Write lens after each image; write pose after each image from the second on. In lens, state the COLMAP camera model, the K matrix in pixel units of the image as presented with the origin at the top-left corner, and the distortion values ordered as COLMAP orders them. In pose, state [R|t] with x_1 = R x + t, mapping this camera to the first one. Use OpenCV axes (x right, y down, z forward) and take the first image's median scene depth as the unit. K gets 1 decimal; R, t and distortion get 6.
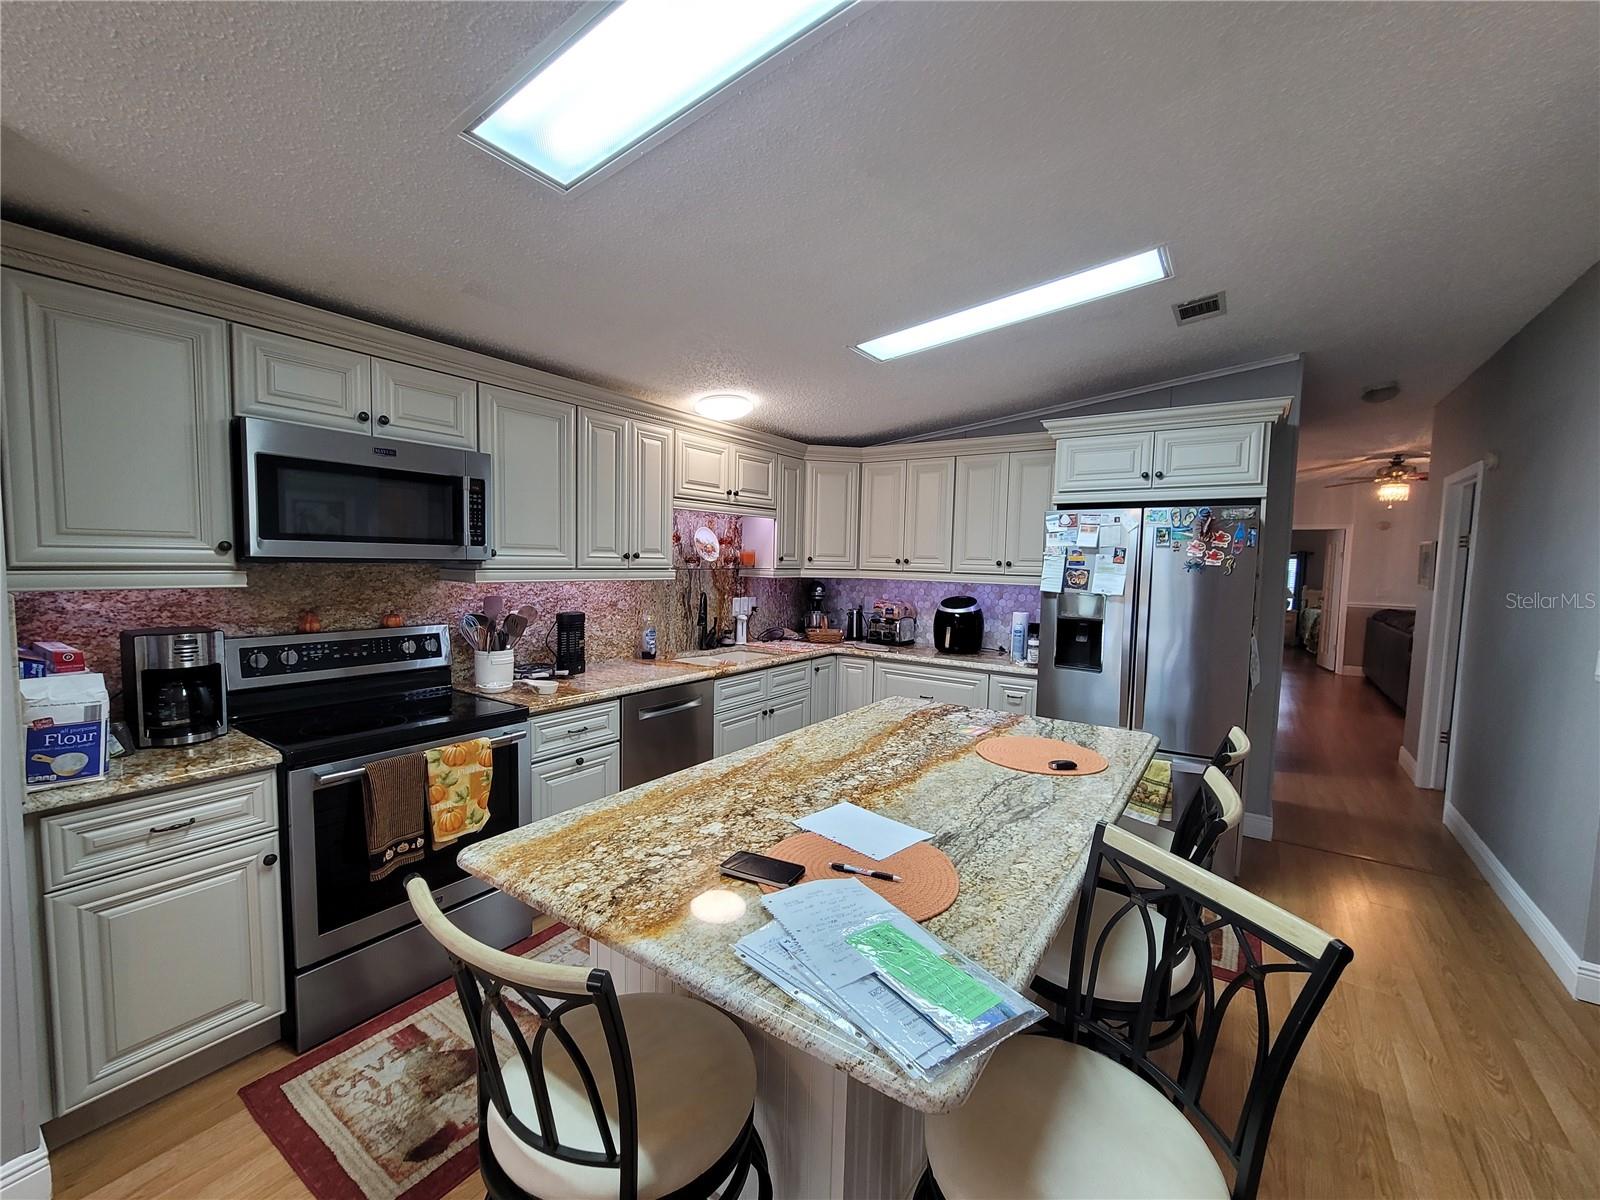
lens RADIAL K [[655.6, 0, 803.3], [0, 655.6, 605.6], [0, 0, 1]] dist [-0.011670, 0.000001]
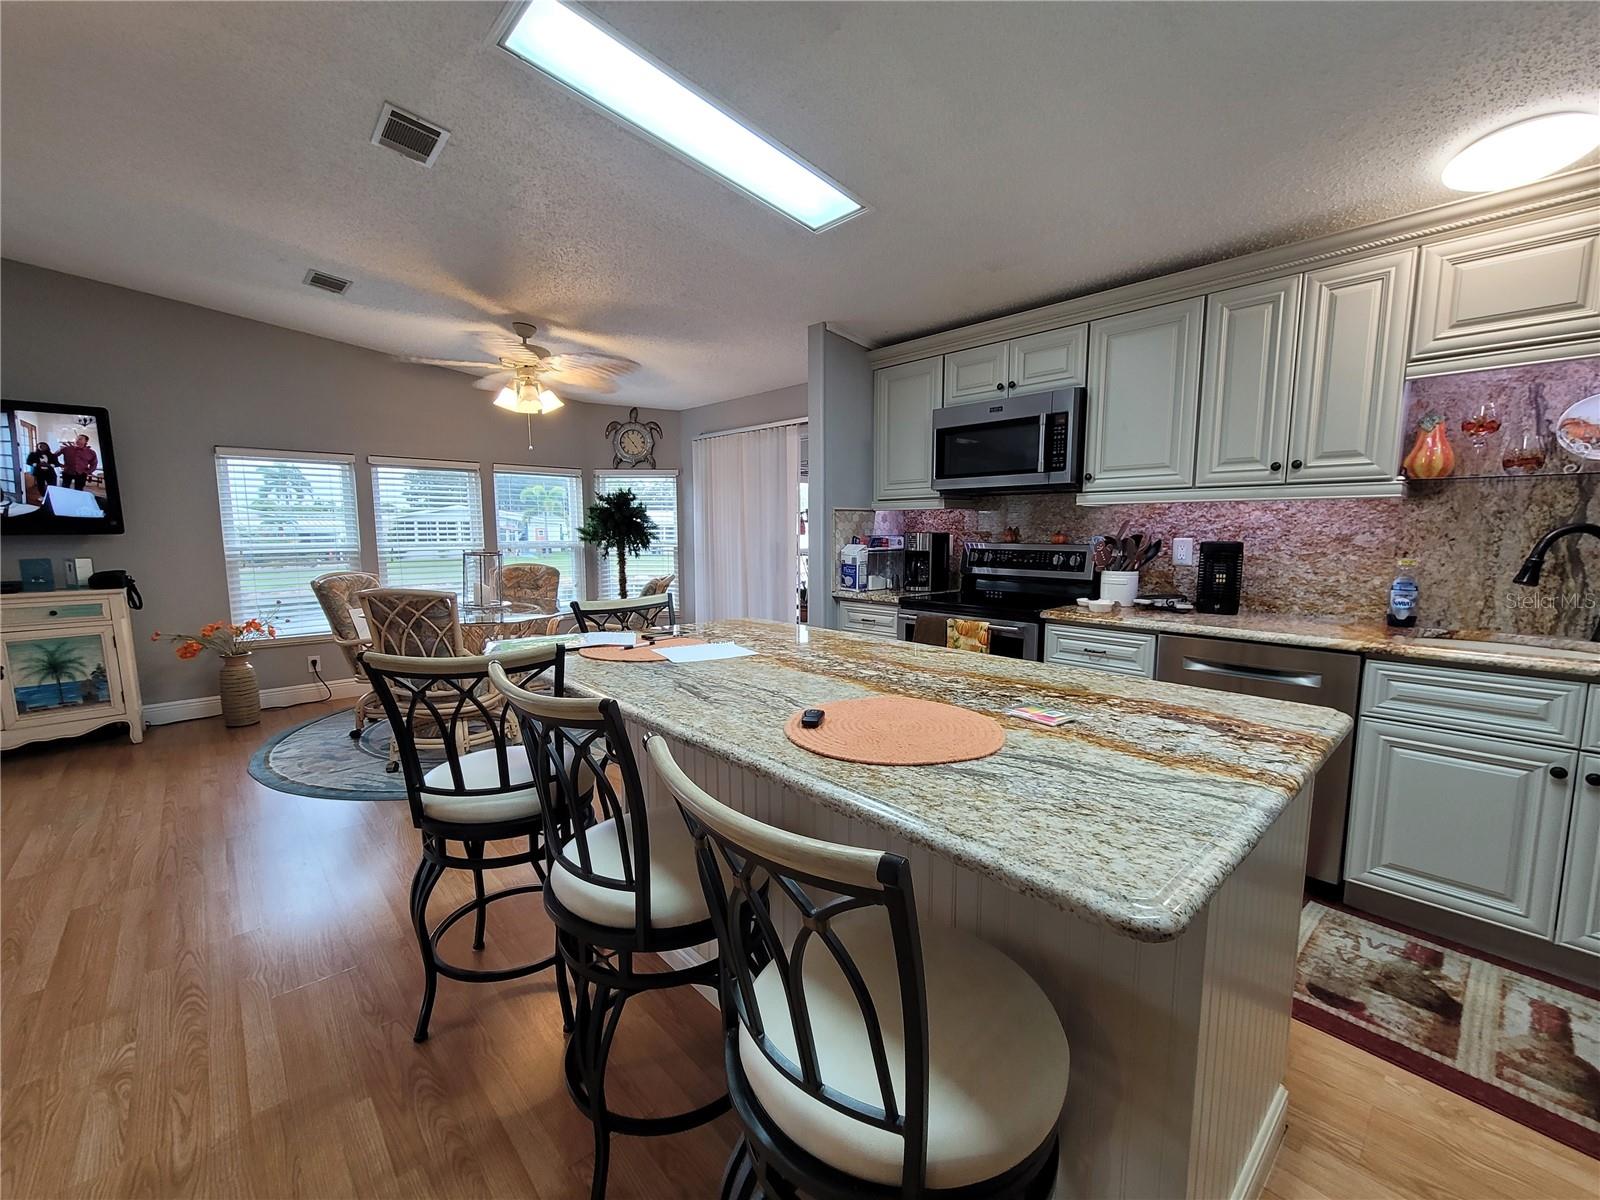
lens RADIAL K [[655.6, 0, 803.3], [0, 655.6, 605.6], [0, 0, 1]] dist [-0.011670, 0.000001]
pose [[-0.231039, 0.089533, -0.968816, 0.827365], [-0.074692, 0.991186, 0.109413, 0.056758], [0.970073, 0.097641, -0.222315, 0.928654]]
